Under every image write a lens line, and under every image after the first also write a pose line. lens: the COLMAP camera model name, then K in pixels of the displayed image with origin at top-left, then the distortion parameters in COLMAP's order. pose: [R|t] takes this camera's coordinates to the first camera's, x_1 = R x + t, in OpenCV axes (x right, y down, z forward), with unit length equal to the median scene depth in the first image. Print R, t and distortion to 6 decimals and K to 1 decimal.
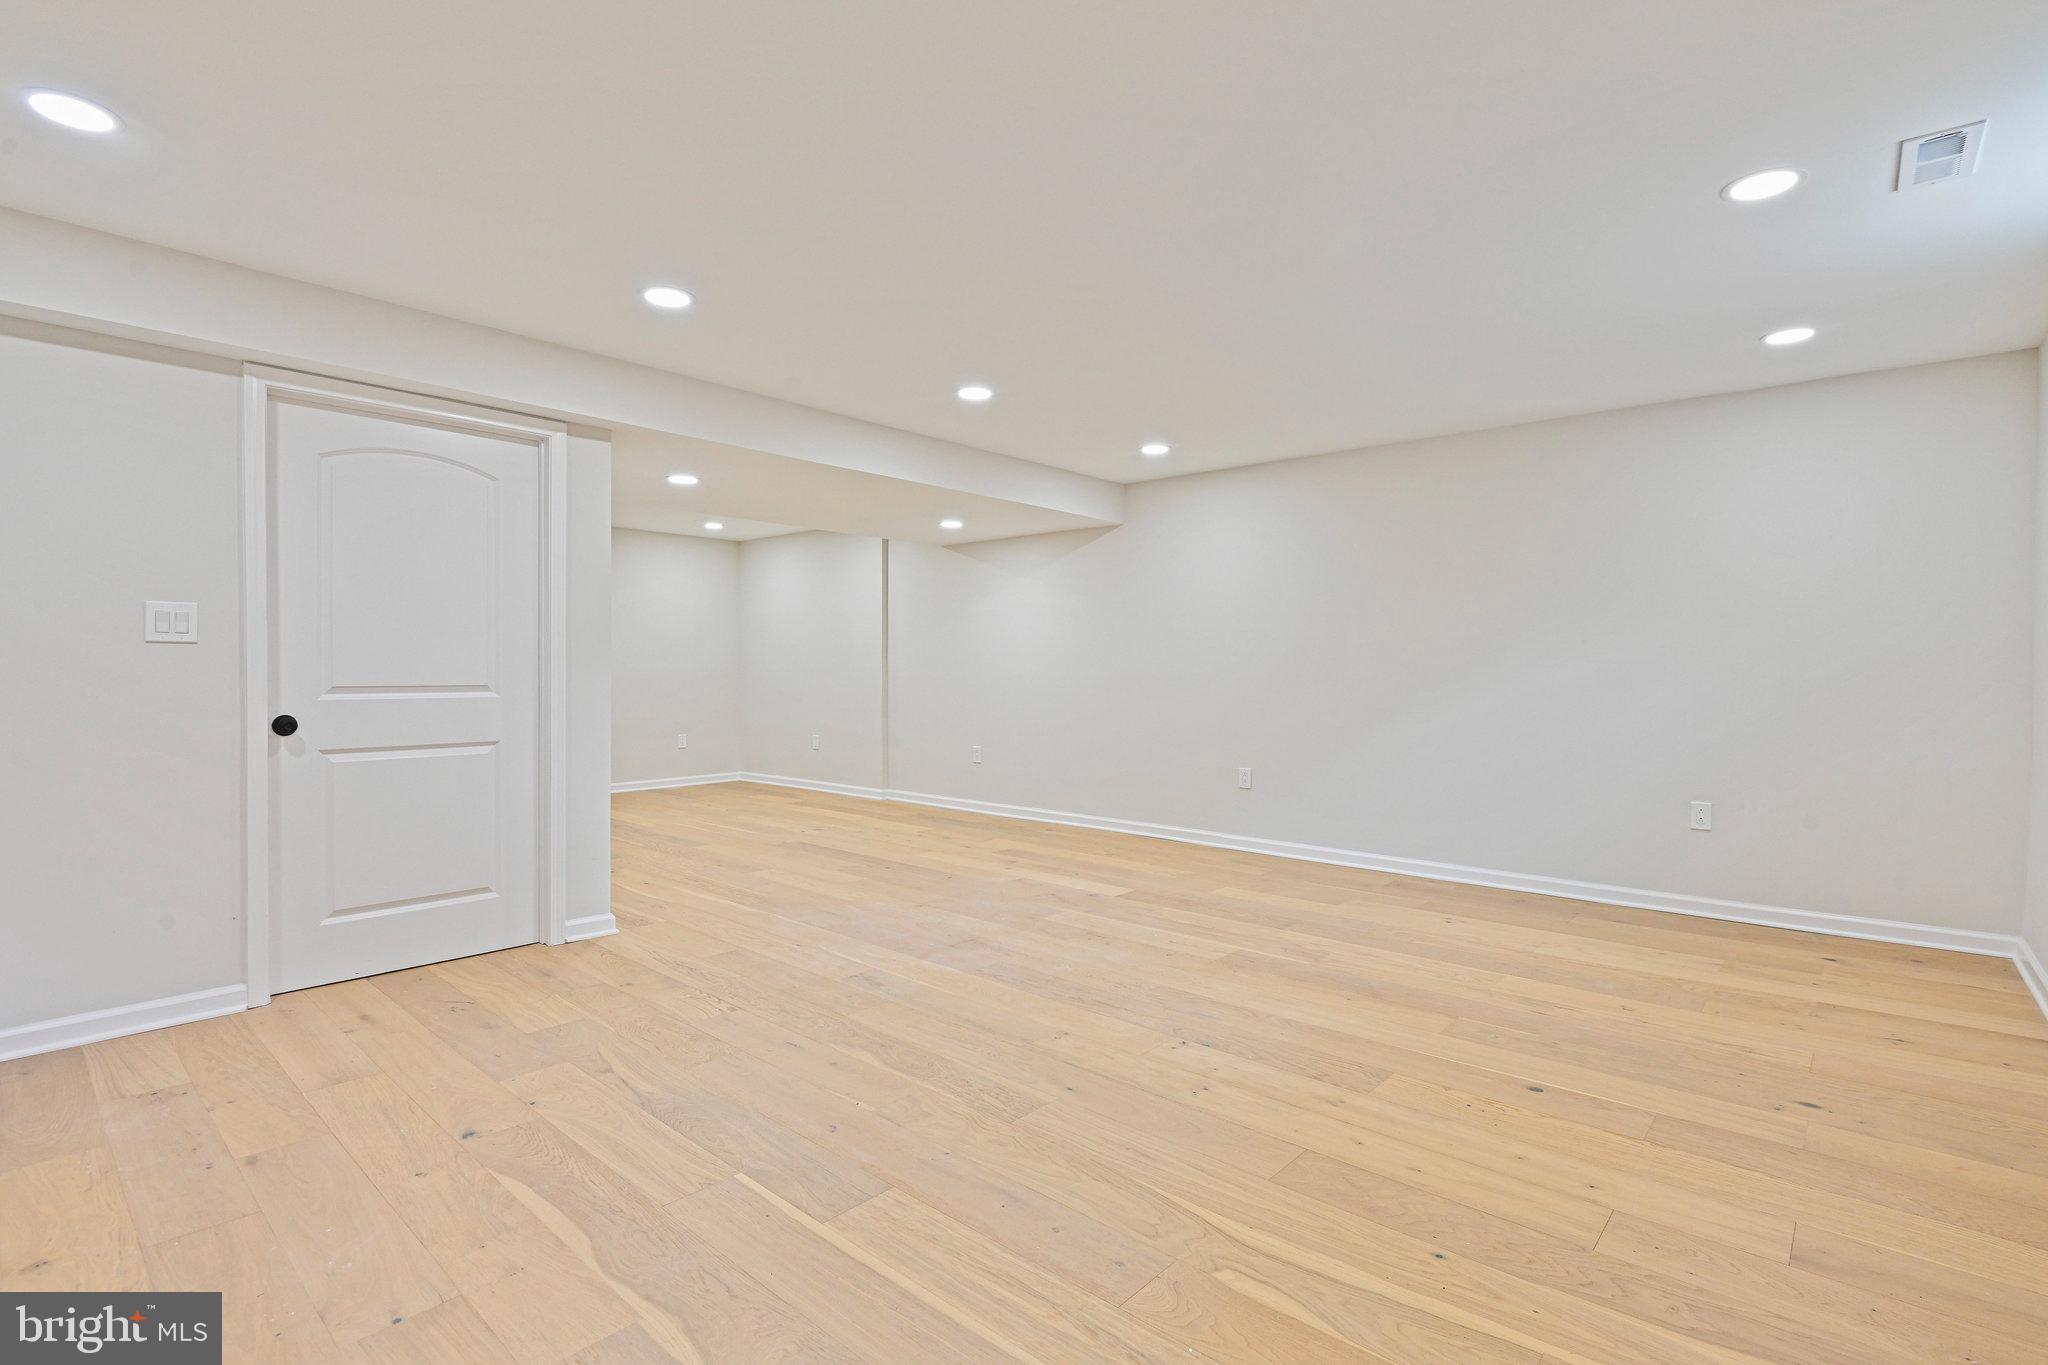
lens RADIAL K [[966.0, 0, 1029.5], [0, 966.0, 678.0], [0, 0, 1]] dist [-0.011250, -0.003094]
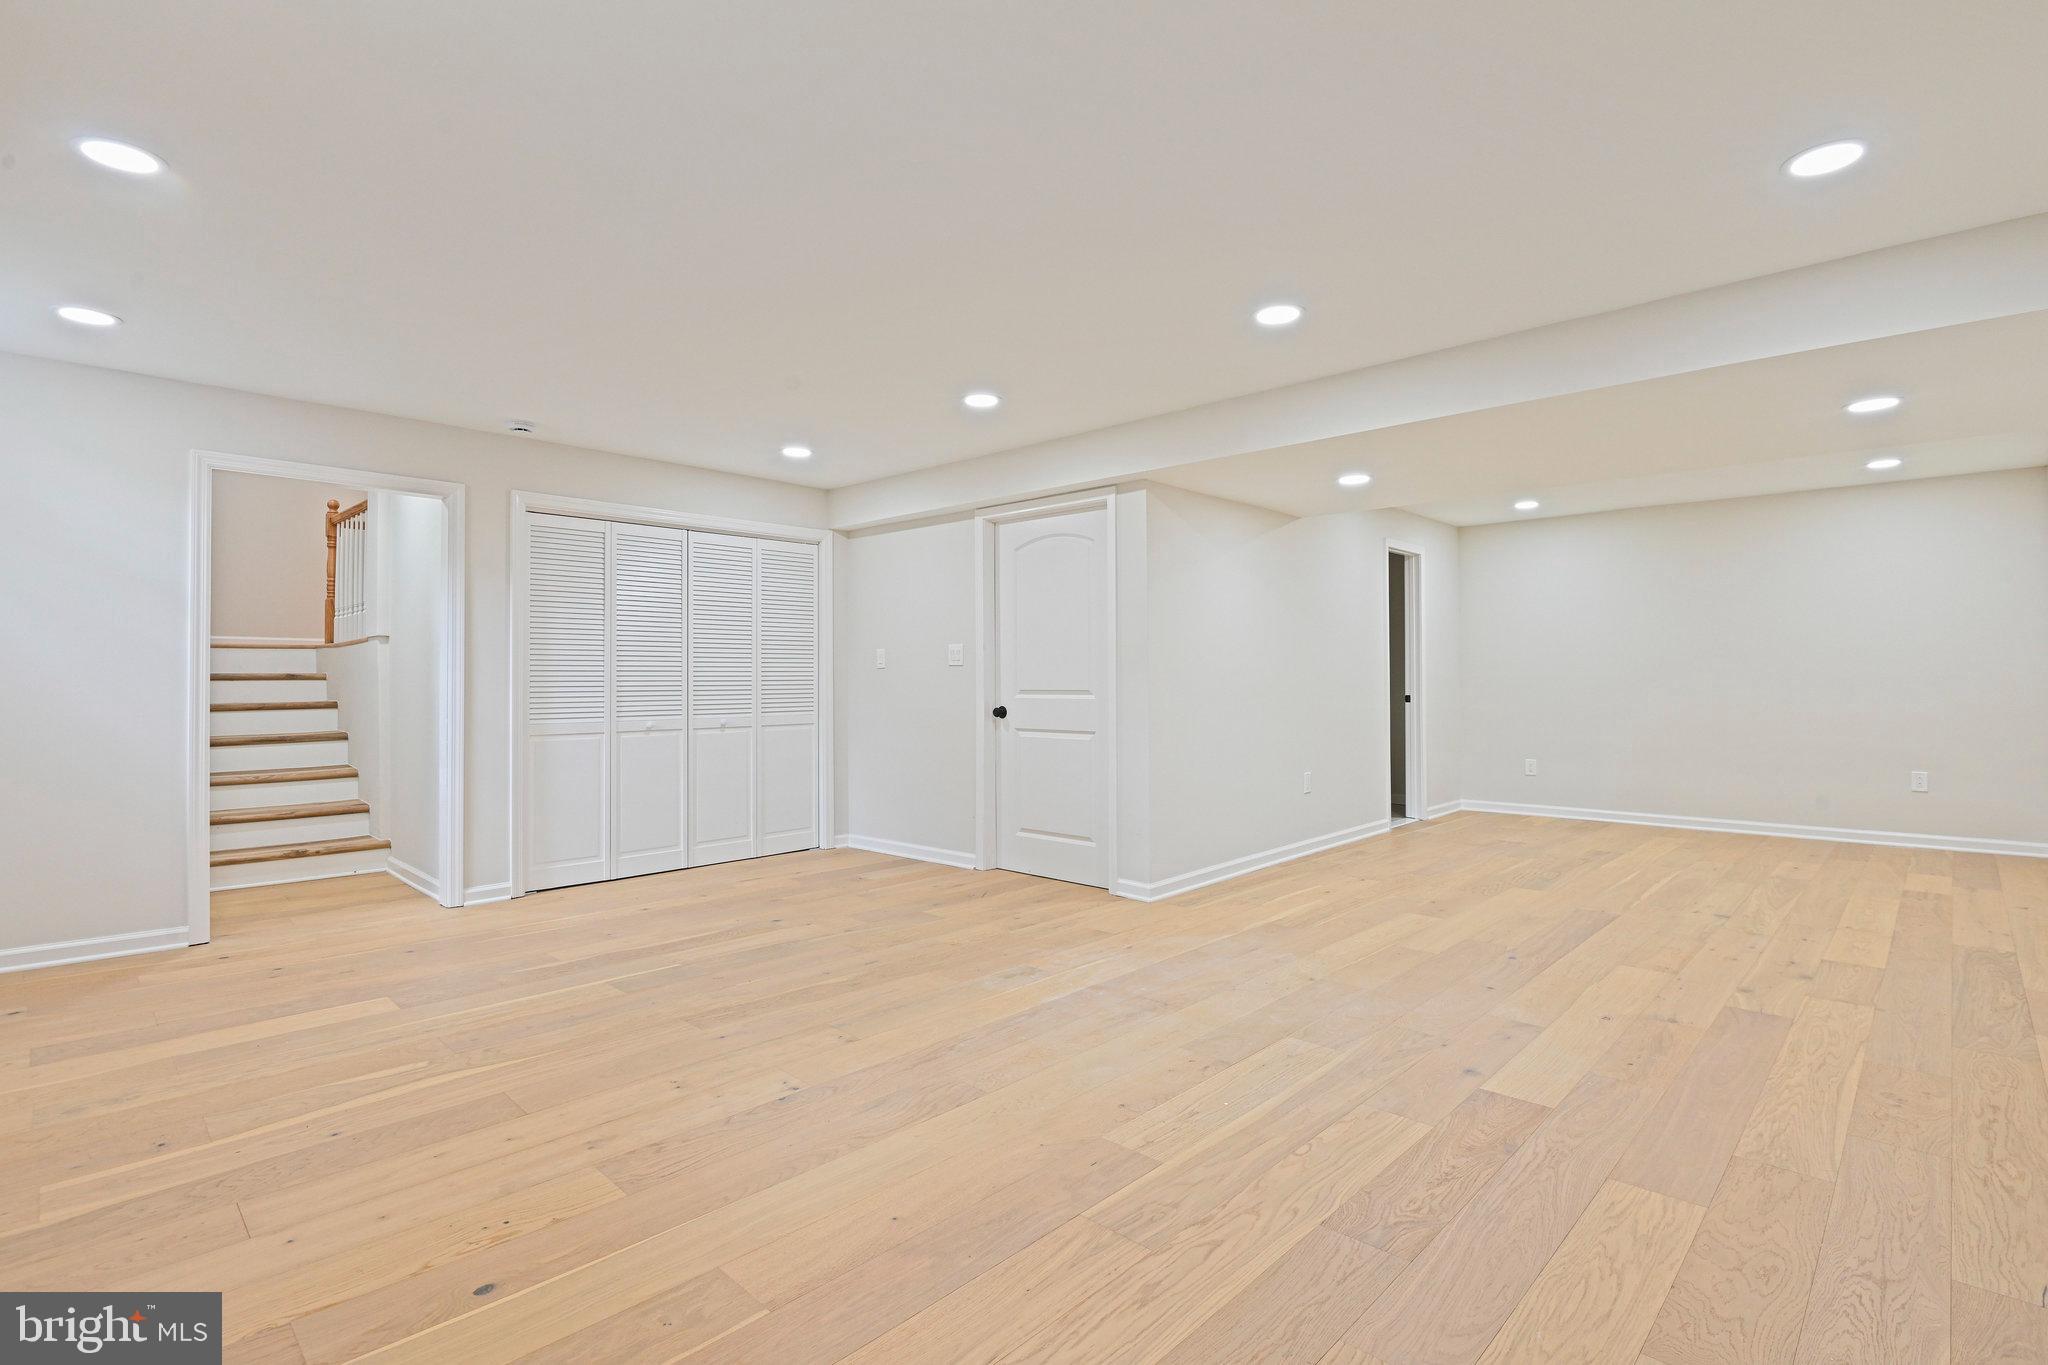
lens RADIAL K [[966.0, 0, 1027.7], [0, 966.0, 674.7], [0, 0, 1]] dist [-0.011250, -0.003094]
pose [[-0.040964, -0.006422, -0.999140, 0.964261], [-0.004519, 0.999970, -0.006242, -0.007199], [0.999150, 0.004260, -0.040991, 1.138372]]
